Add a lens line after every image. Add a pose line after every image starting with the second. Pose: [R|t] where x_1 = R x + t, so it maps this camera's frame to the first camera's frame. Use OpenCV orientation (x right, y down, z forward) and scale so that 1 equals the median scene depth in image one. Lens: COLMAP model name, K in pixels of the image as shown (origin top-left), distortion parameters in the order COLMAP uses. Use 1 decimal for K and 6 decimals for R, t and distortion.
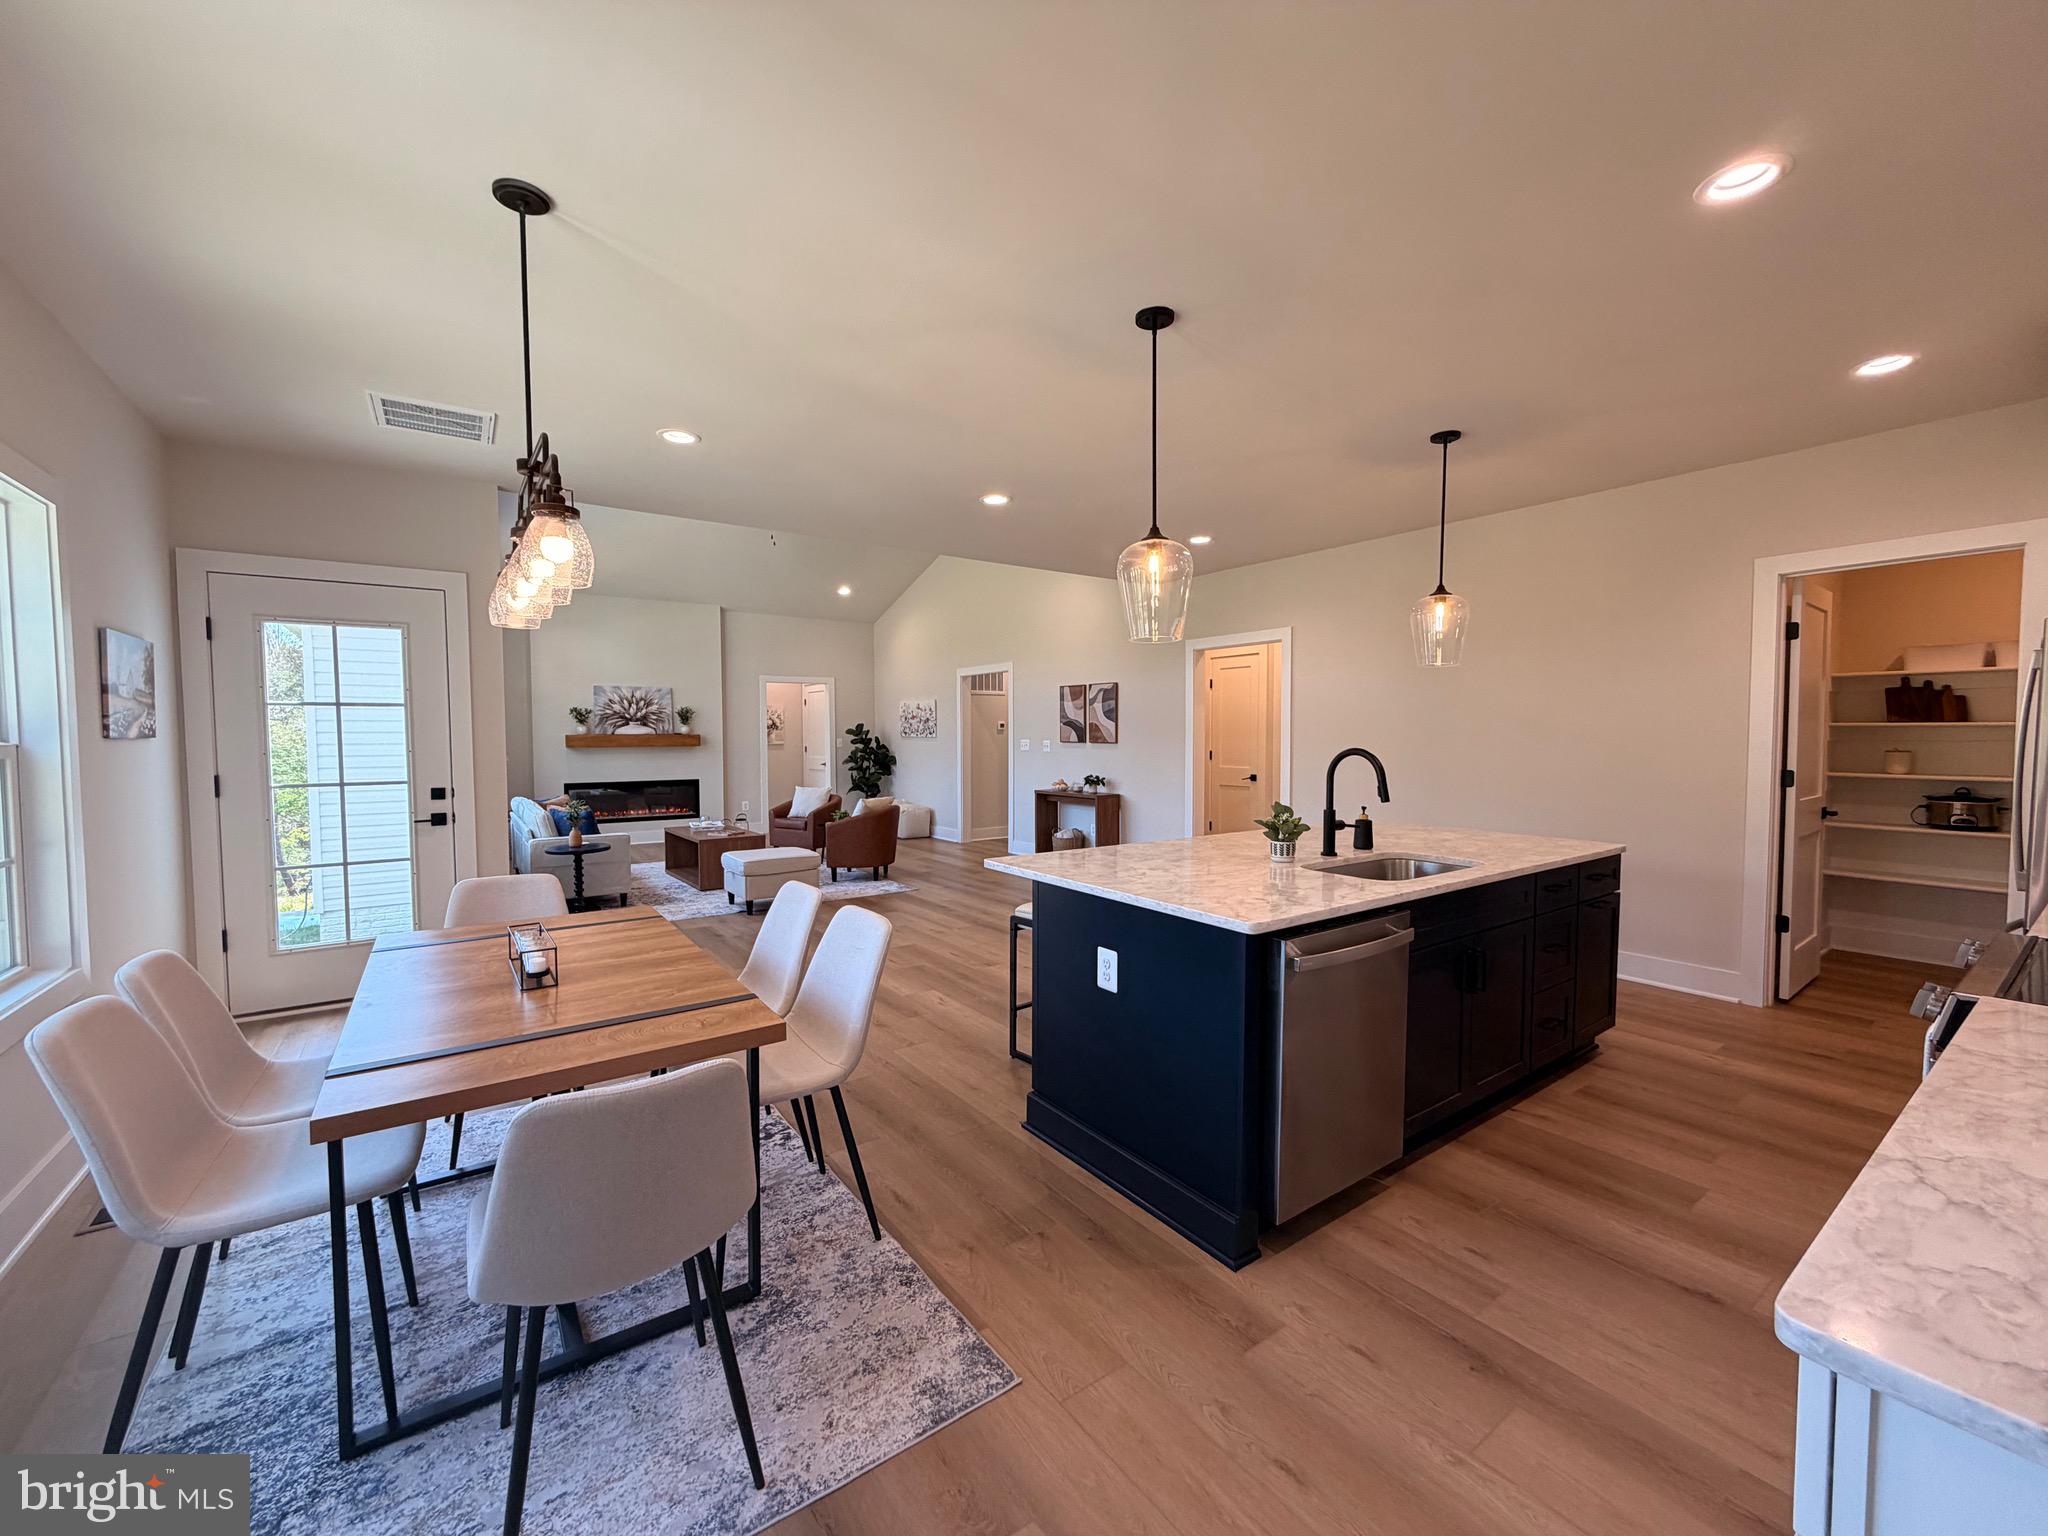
lens RADIAL K [[814.3, 0, 1019.1], [0, 814.3, 767.6], [0, 0, 1]] dist [-0.000034, 0.000234]
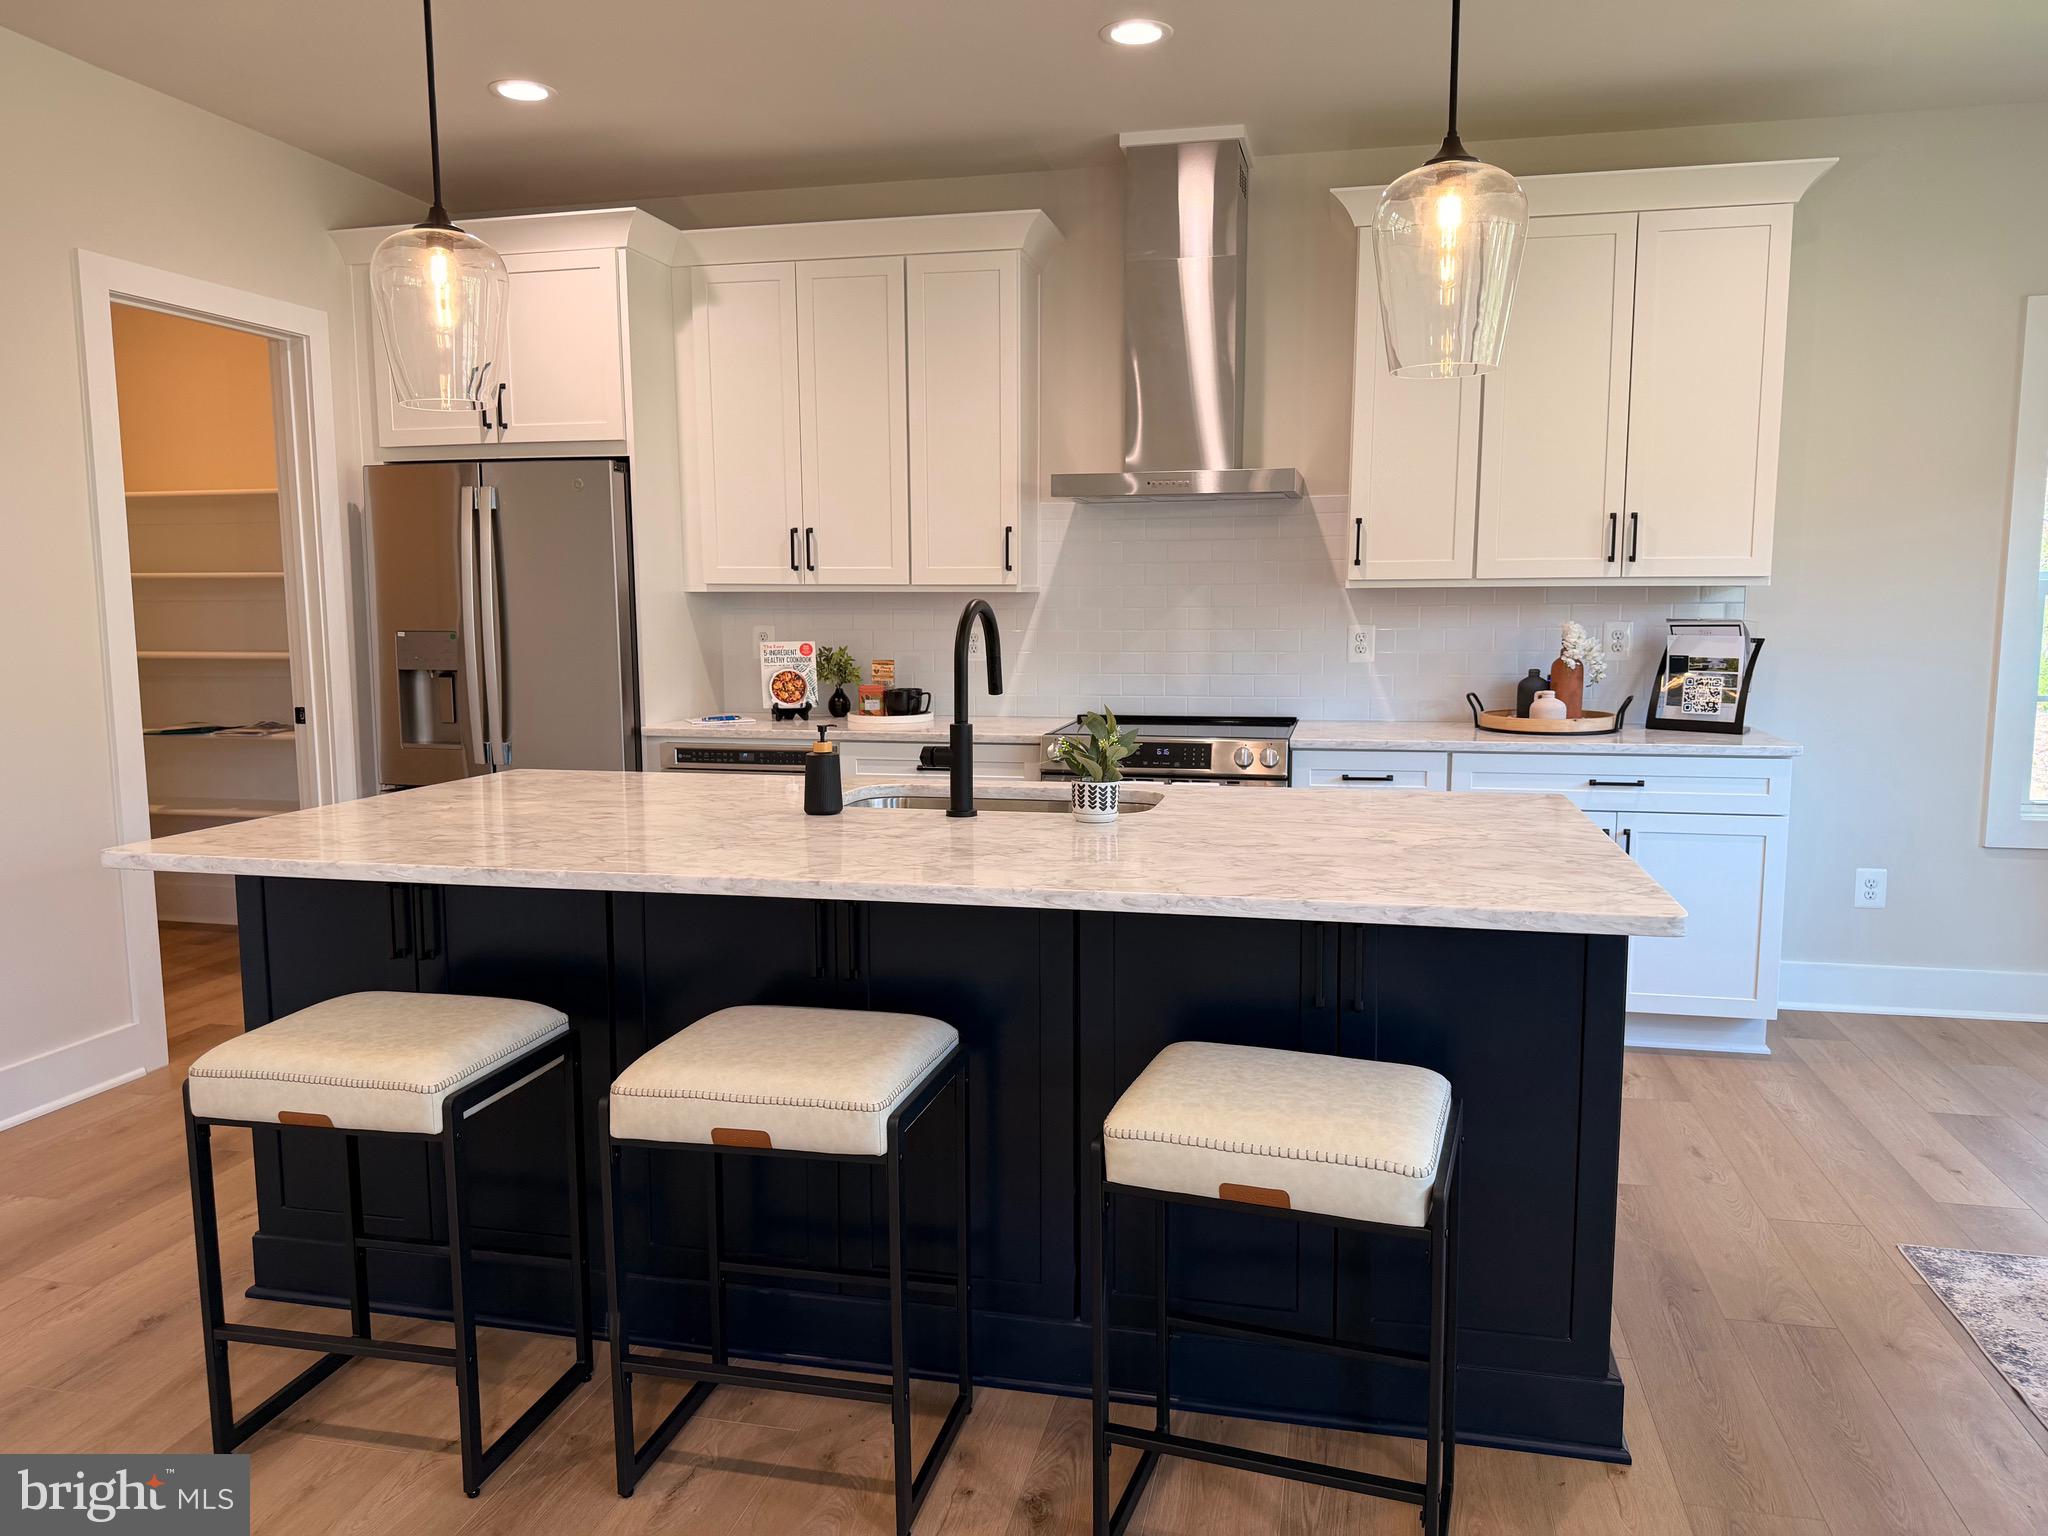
lens RADIAL K [[1445.2, 0, 1029.0], [0, 1445.2, 789.2], [0, 0, 1]] dist [0.035789, -0.041481]
pose [[-0.663298, -0.091254, 0.742771, -0.117780], [0.037829, 0.987180, 0.155063, -0.017039], [-0.747399, 0.130951, -0.651342, 0.609854]]
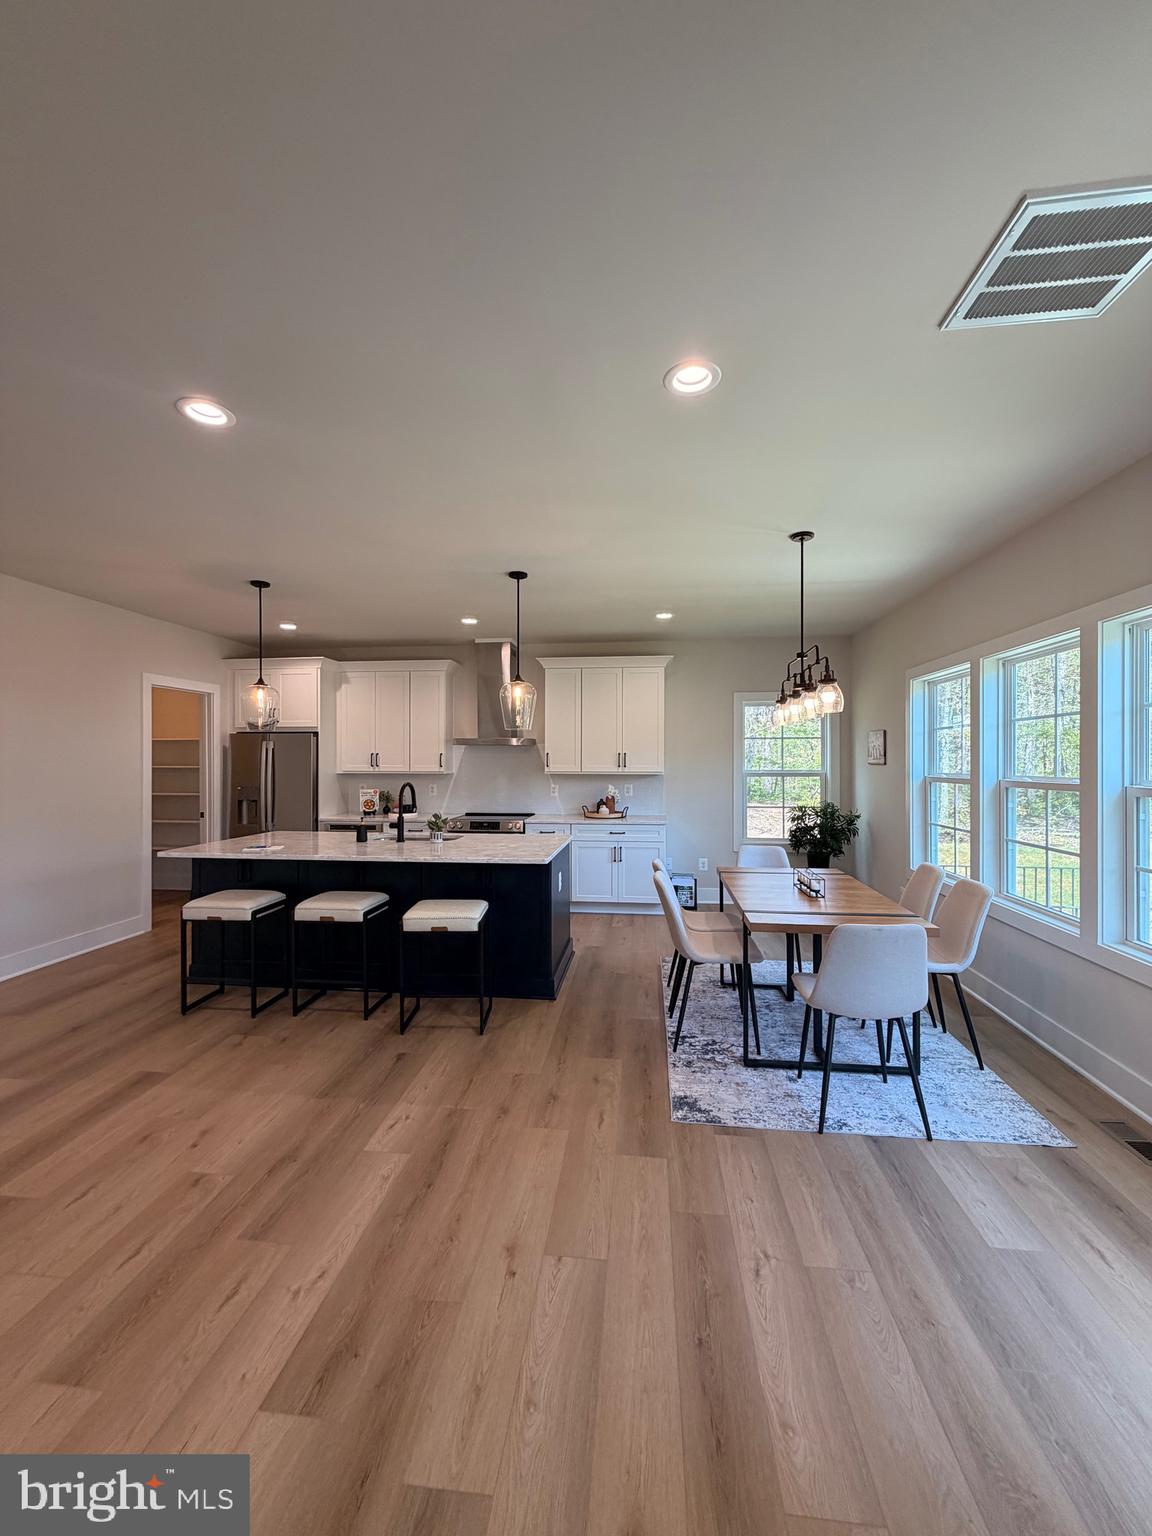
lens RADIAL K [[610.7, 0, 574.8], [0, 610.7, 766.2], [0, 0, 1]] dist [-0.000034, 0.000234]
pose [[-0.742208, -0.000013, 0.670170, -0.325387], [0.030693, 0.998950, 0.034011, -0.037610], [-0.669467, 0.045813, -0.741428, 0.690395]]
